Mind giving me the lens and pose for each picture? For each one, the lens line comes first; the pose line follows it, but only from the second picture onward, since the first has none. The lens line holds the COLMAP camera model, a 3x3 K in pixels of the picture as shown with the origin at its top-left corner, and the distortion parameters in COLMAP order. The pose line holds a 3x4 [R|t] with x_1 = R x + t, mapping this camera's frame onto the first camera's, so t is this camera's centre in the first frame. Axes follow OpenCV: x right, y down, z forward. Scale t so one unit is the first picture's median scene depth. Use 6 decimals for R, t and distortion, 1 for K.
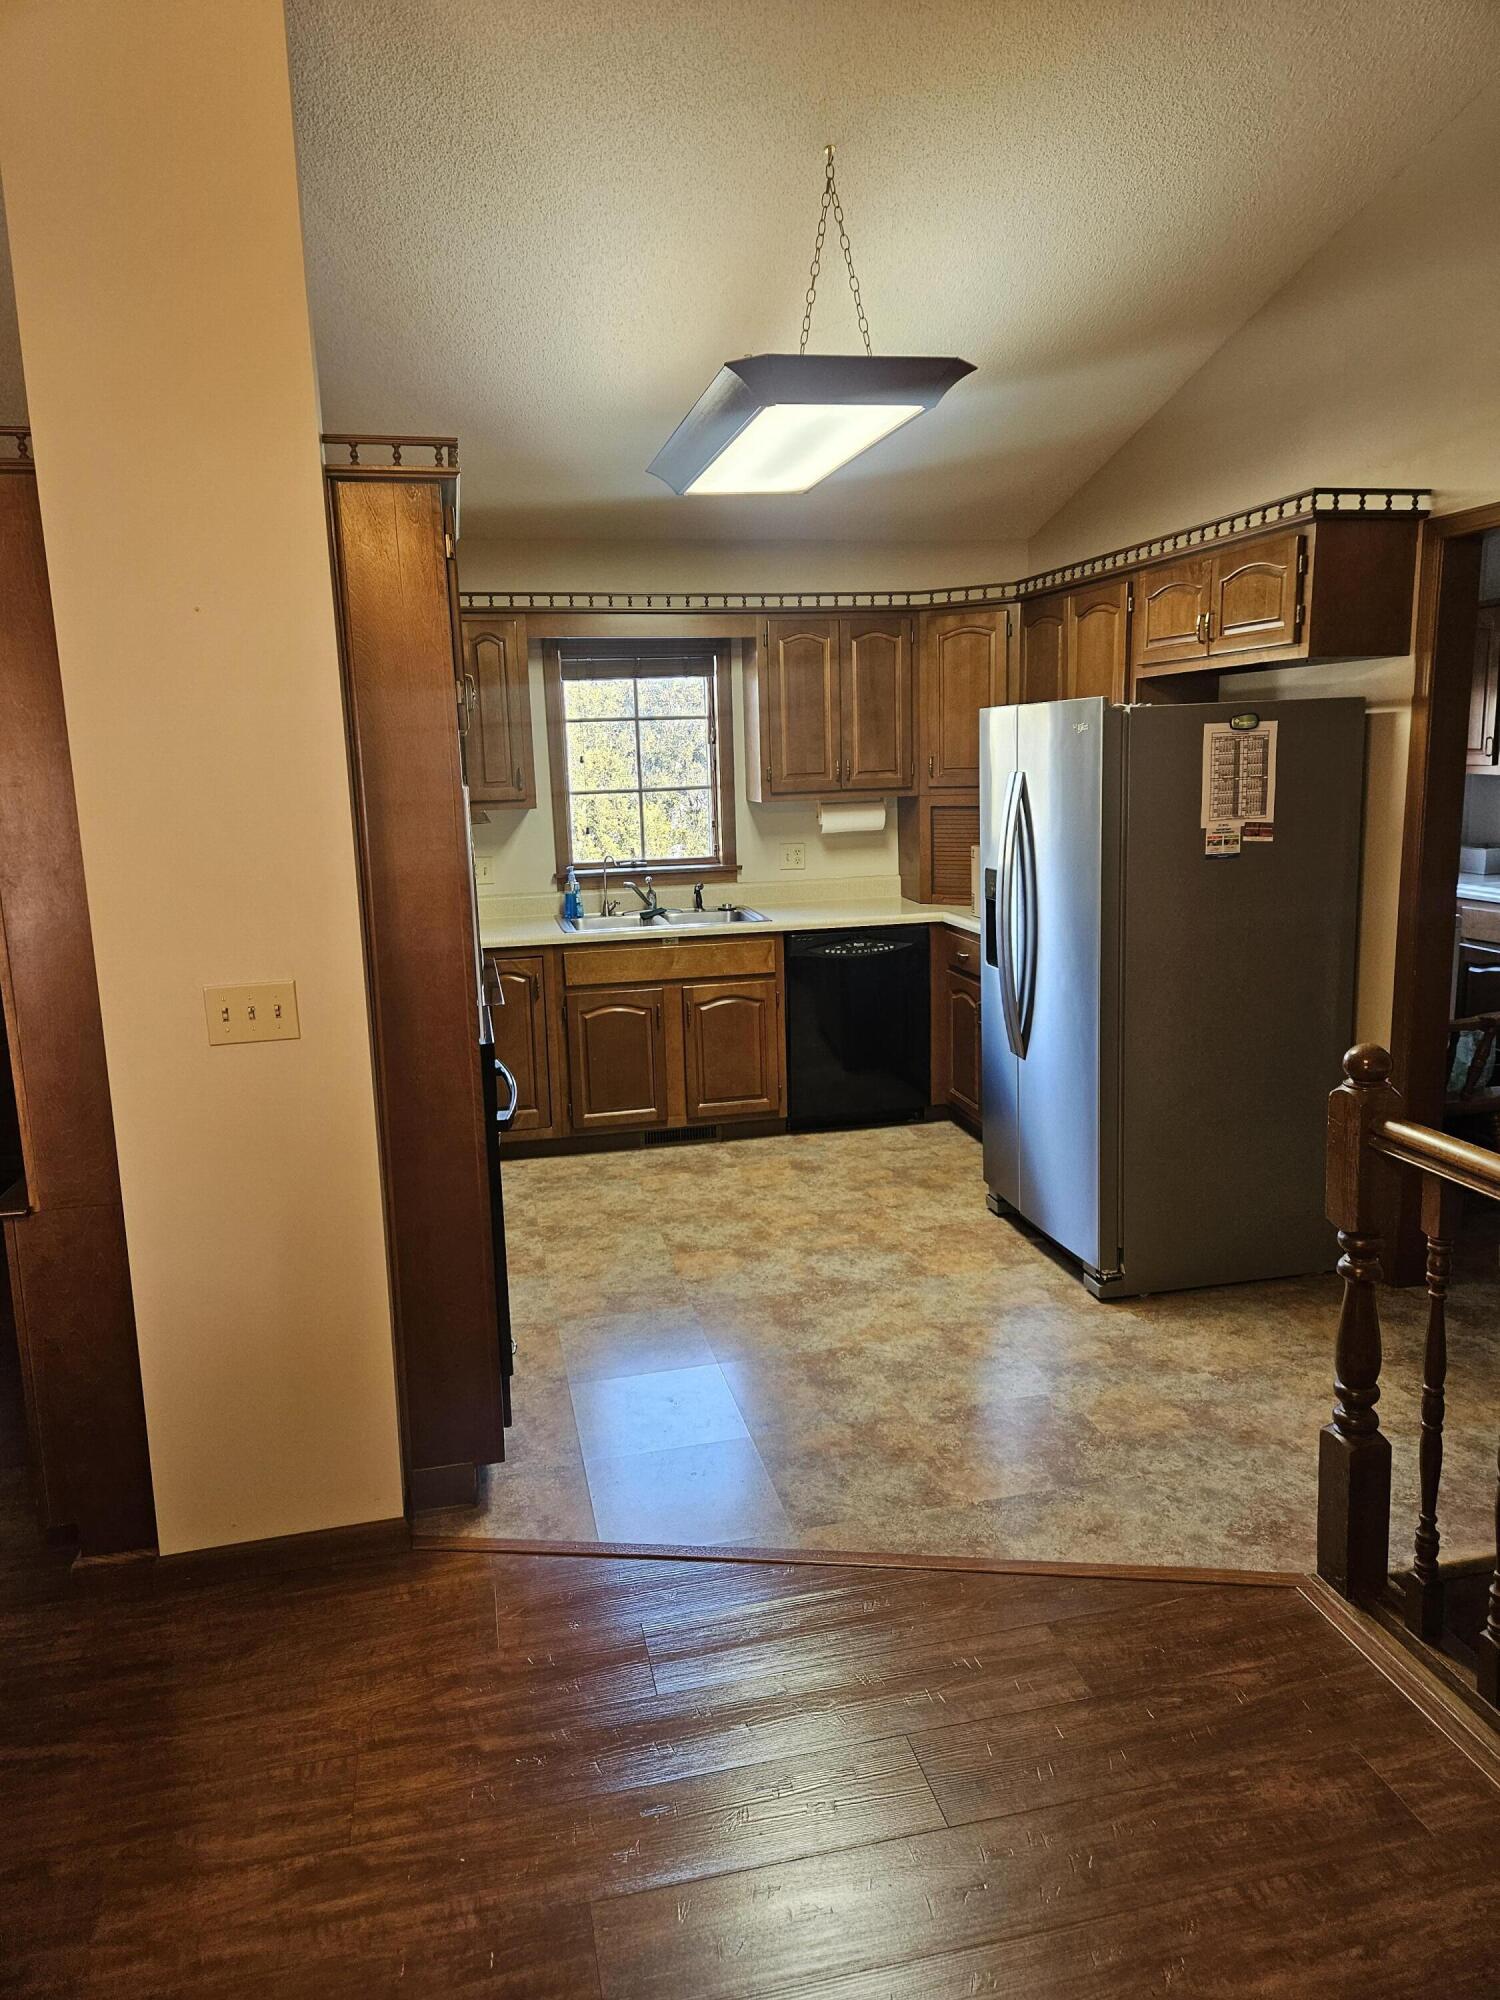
lens RADIAL K [[1310.9, 0, 750.6], [0, 1310.9, 984.0], [0, 0, 1]] dist [0.083721, -0.065943]
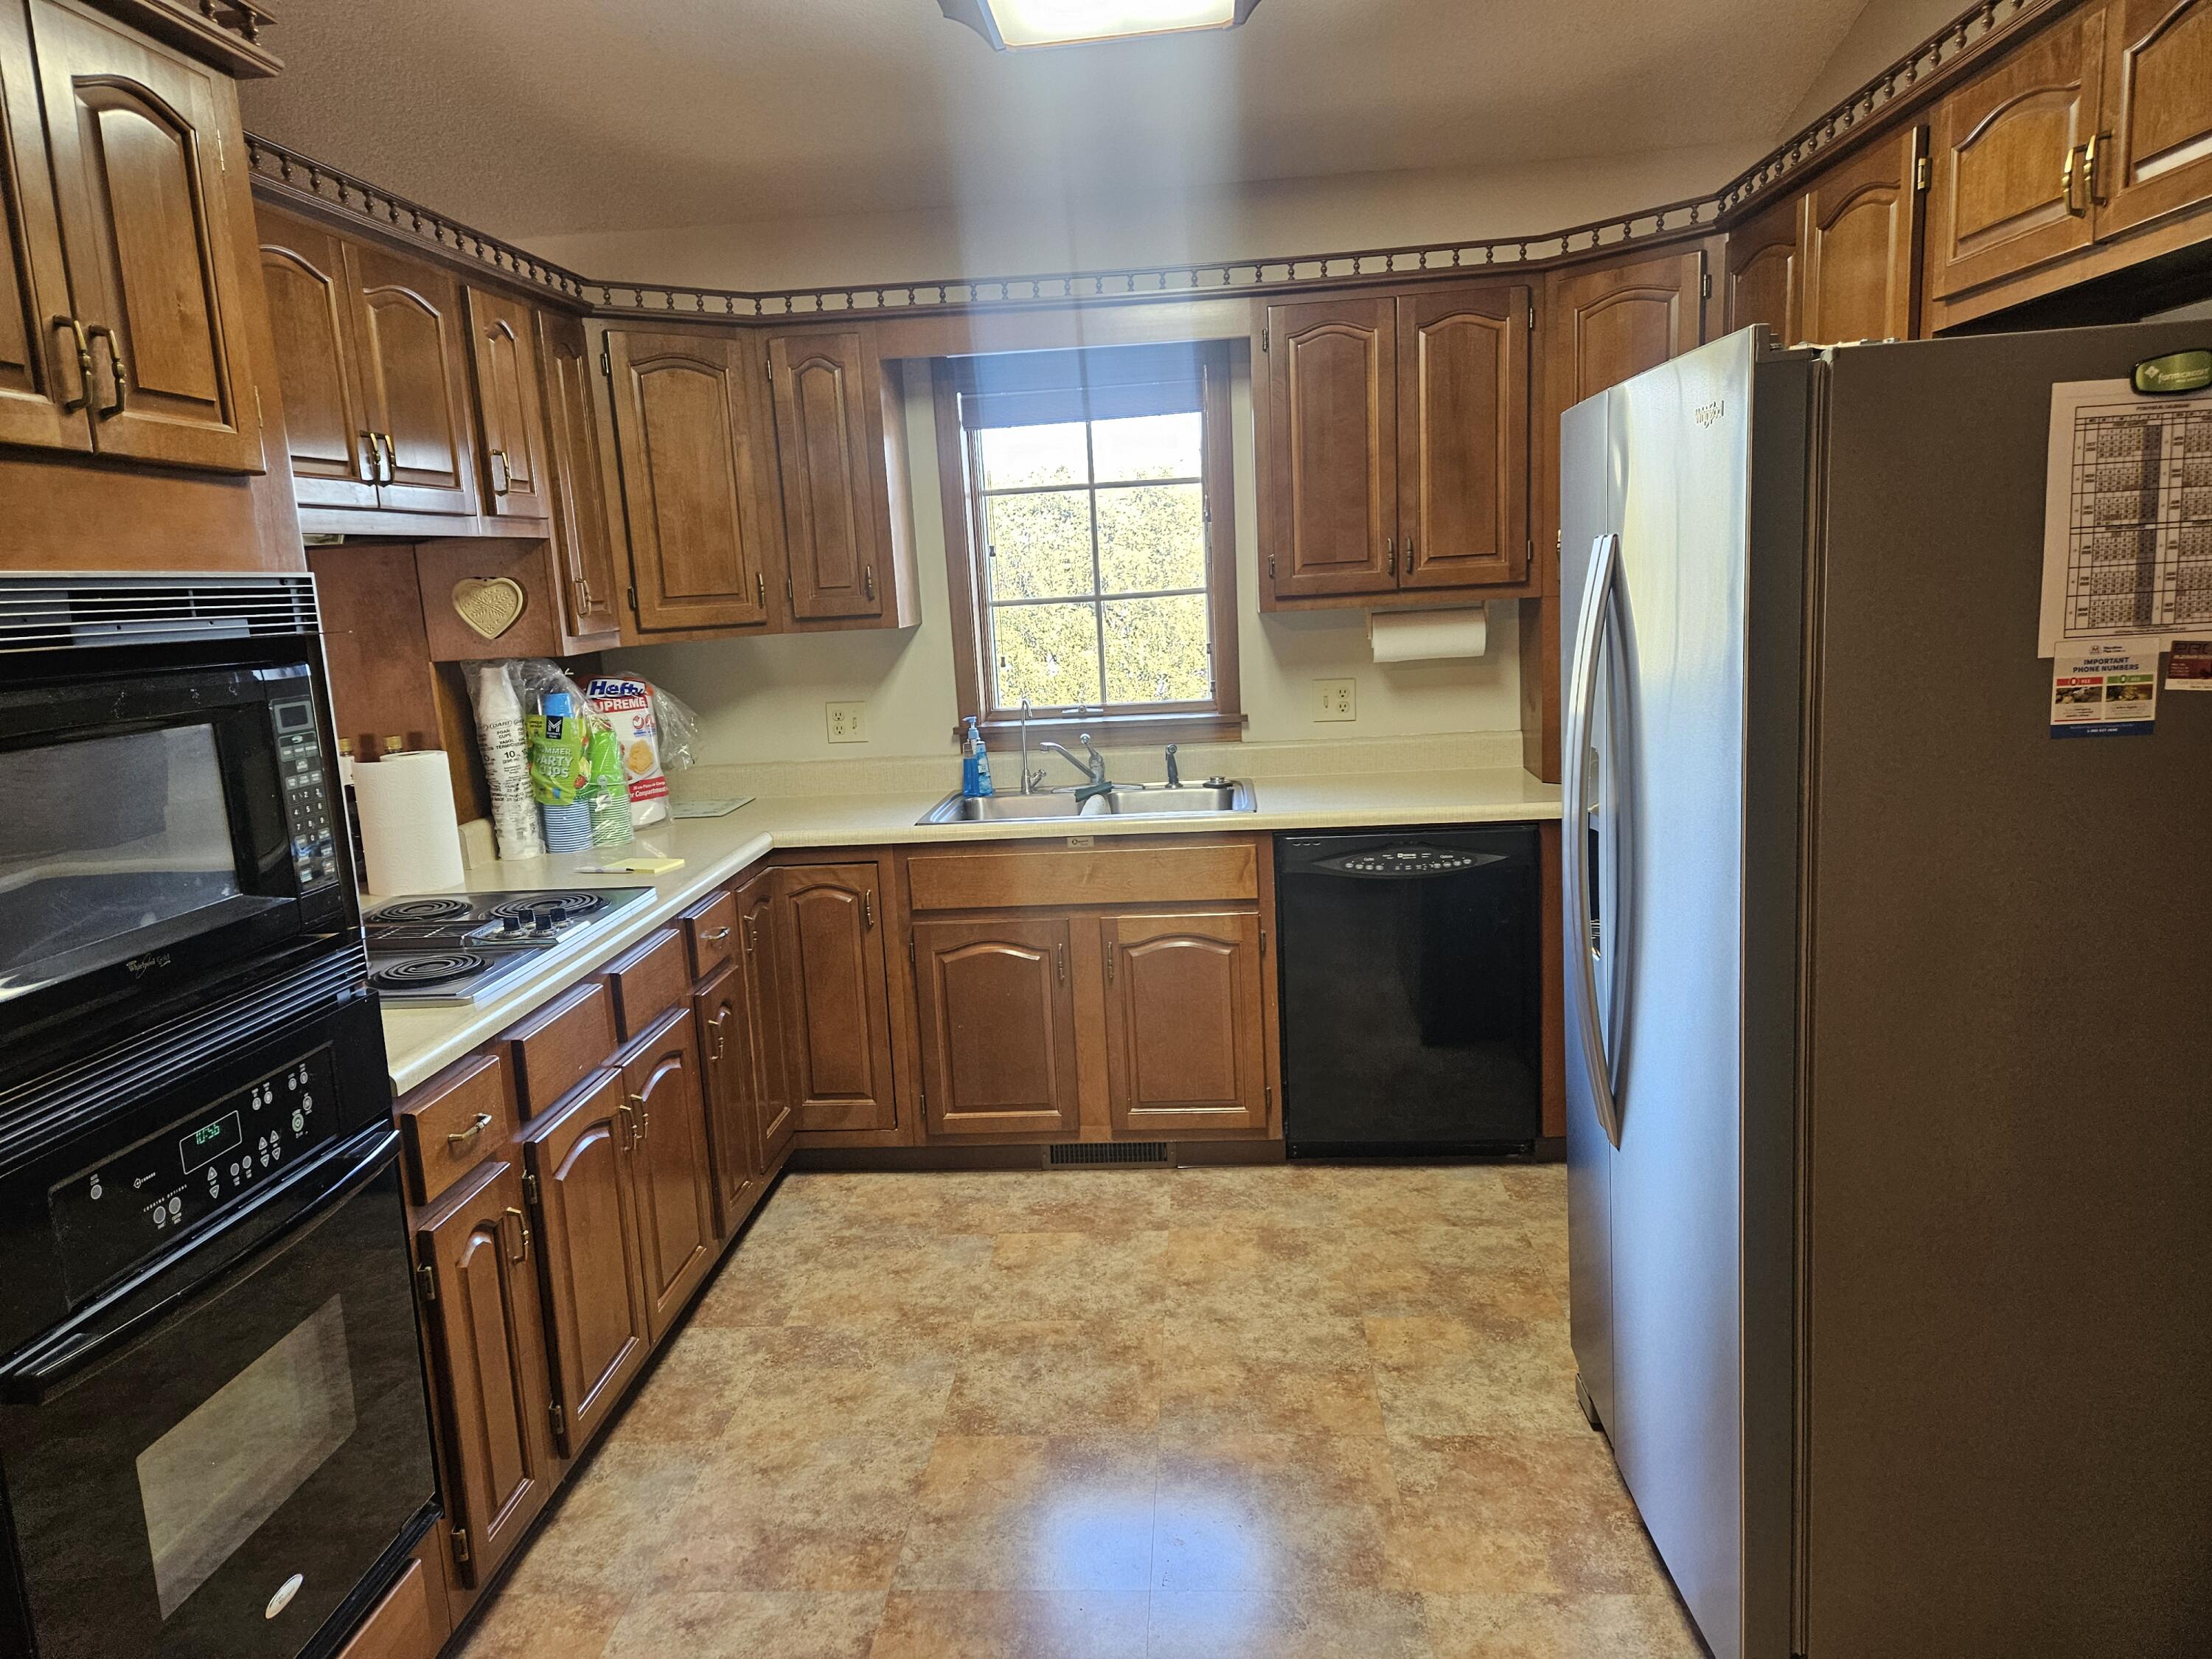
lens RADIAL K [[1449.9, 0, 1106.0], [0, 1449.9, 829.5], [0, 0, 1]] dist [0.083721, -0.065943]
pose [[0.956001, 0.028620, -0.291965, 0.146375], [-0.027087, 0.999590, 0.009294, -0.045120], [0.292111, -0.000977, 0.956384, 0.356208]]
